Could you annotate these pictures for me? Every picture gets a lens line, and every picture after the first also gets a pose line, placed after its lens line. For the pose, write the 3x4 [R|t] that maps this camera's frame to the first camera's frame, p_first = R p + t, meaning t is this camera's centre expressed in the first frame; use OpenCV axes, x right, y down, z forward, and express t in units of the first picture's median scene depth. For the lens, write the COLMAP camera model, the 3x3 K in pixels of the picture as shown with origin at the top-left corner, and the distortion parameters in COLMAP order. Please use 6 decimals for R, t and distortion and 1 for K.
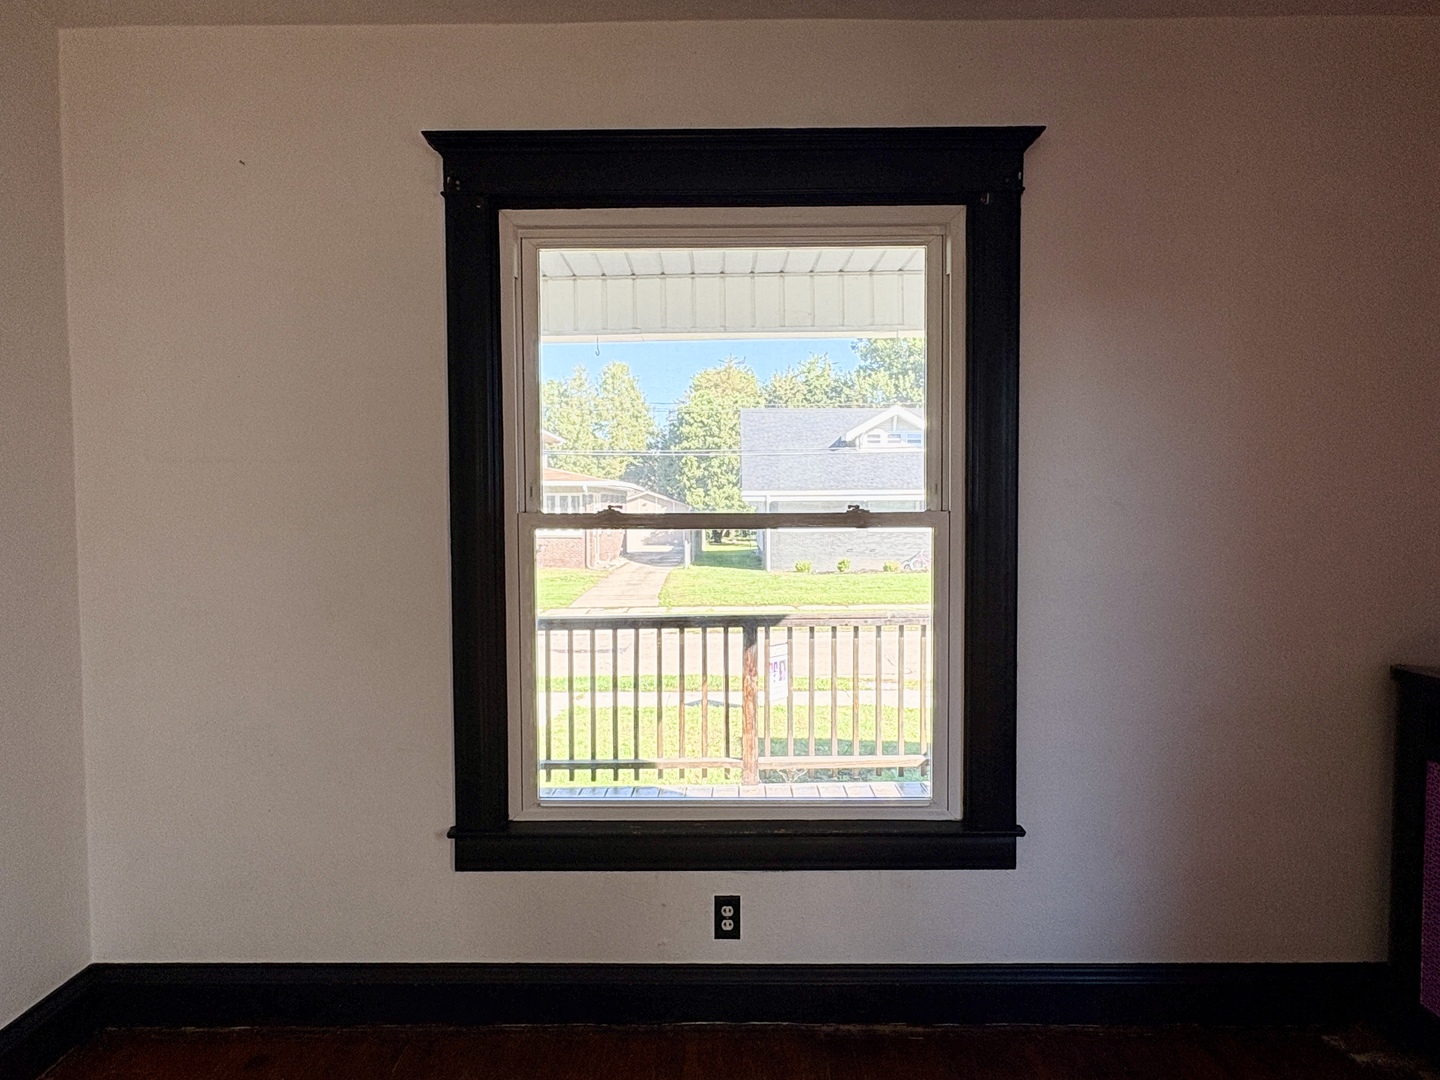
lens RADIAL K [[930.4, 0, 719.6], [0, 930.4, 544.0], [0, 0, 1]] dist [-0.005064, -0.001488]
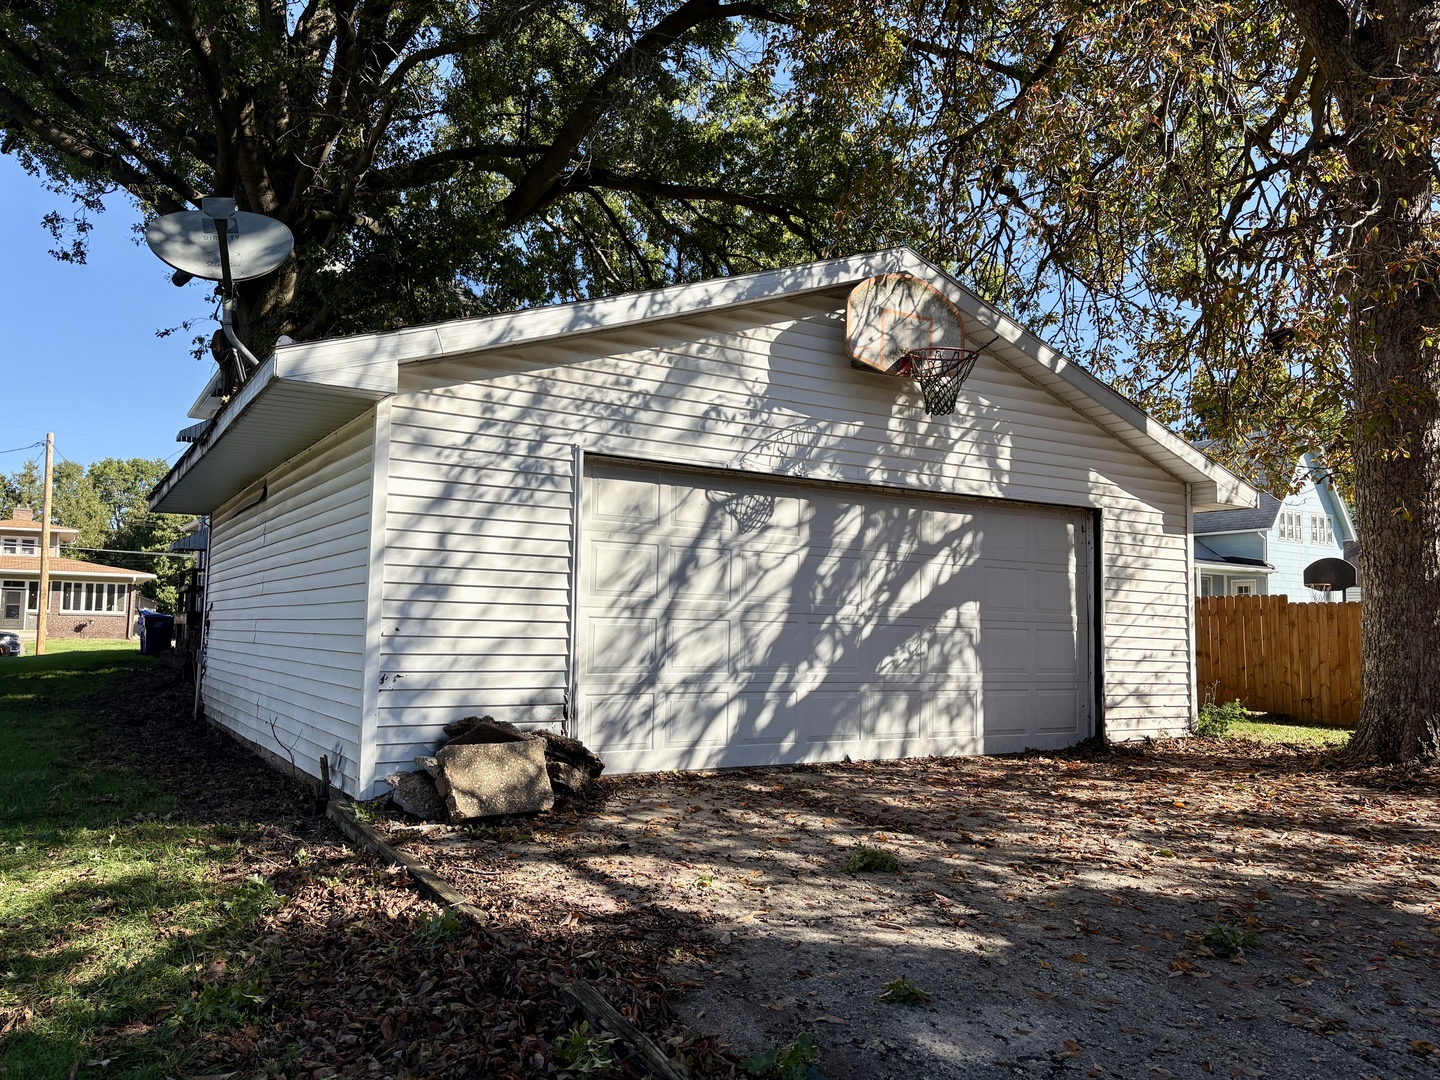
lens RADIAL K [[1097.3, 0, 719.5], [0, 1097.3, 538.8], [0, 0, 1]] dist [-0.000894, -0.000131]
pose [[0.854849, 0.060719, 0.515312, -0.141265], [0.001355, 0.992865, -0.119236, 0.043163], [-0.518875, 0.102627, 0.848667, -0.484784]]
